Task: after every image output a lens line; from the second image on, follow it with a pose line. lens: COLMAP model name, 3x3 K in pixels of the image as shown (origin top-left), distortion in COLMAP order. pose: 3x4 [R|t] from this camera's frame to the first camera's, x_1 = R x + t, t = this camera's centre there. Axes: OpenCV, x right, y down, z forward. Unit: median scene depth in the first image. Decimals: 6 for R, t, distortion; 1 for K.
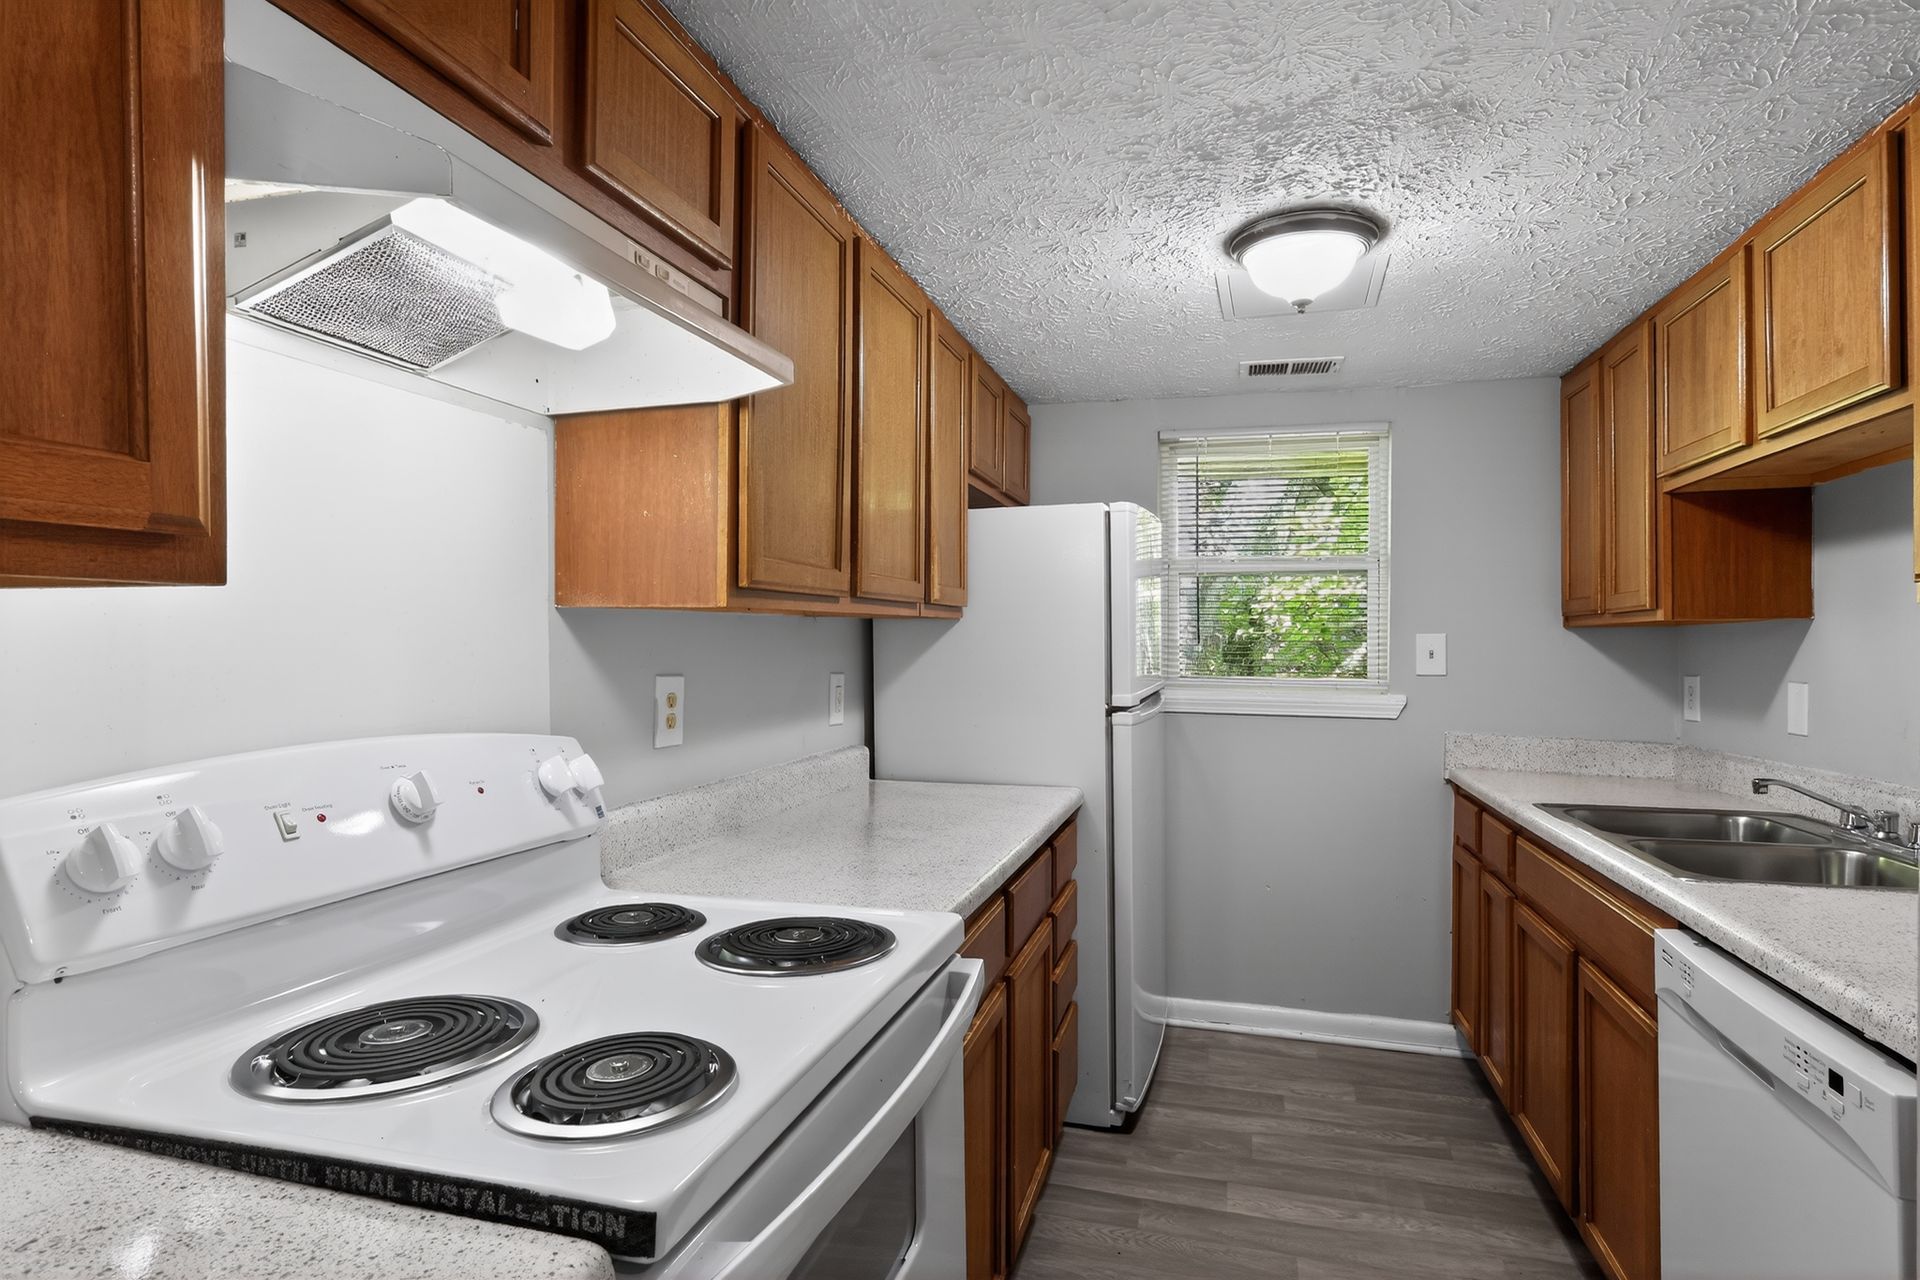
lens RADIAL K [[982.9, 0, 960.0], [0, 982.9, 640.0], [0, 0, 1]] dist [-0.001880, -0.001591]
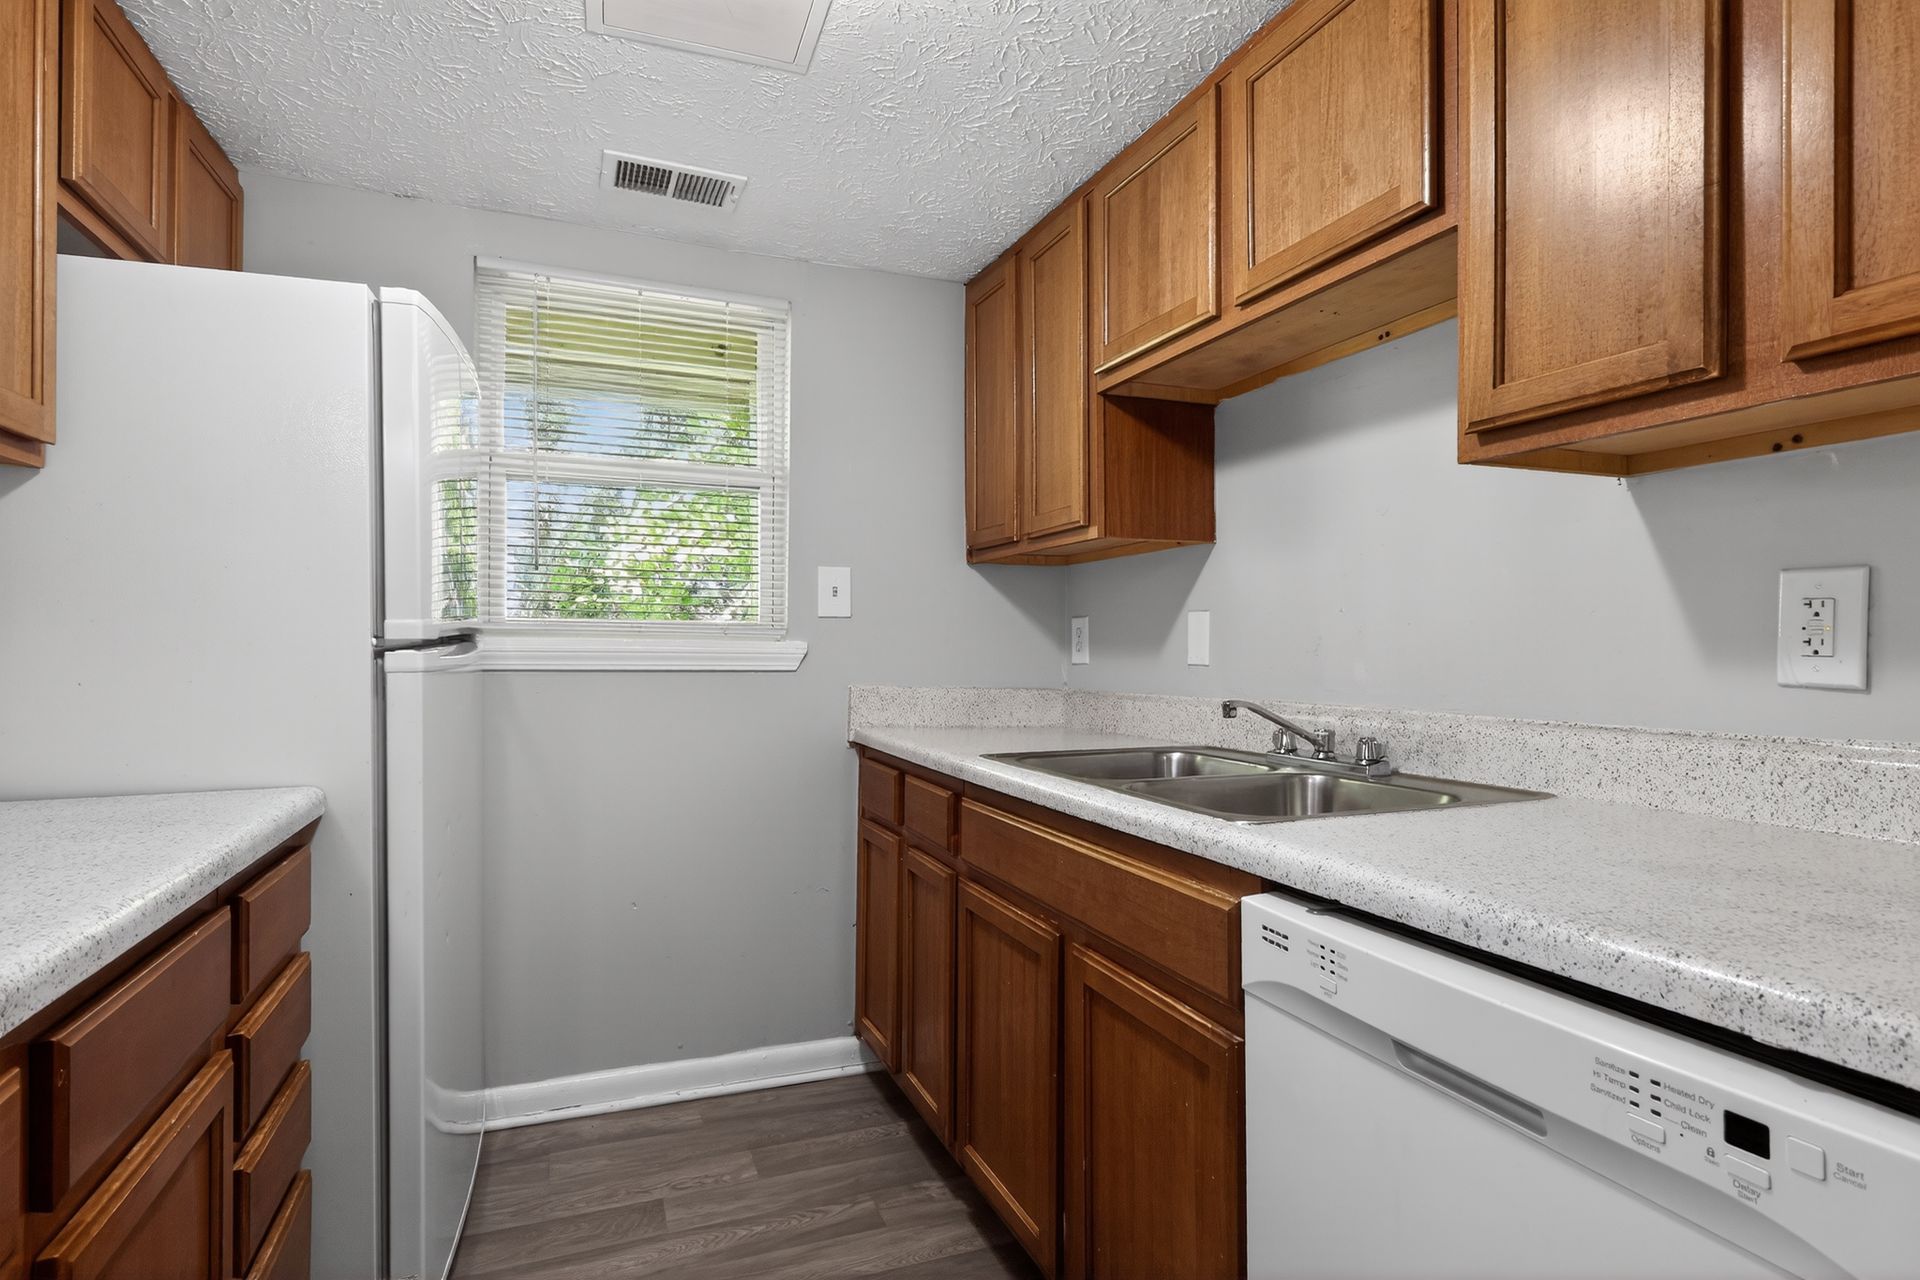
lens RADIAL K [[999.0, 0, 960.0], [0, 999.0, 640.0], [0, 0, 1]] dist [0.003735, 0.000831]
pose [[0.795951, 0.002657, 0.605355, 0.068173], [-0.004110, 0.999991, 0.001015, 0.065292], [-0.605347, -0.003296, 0.795955, 0.326743]]
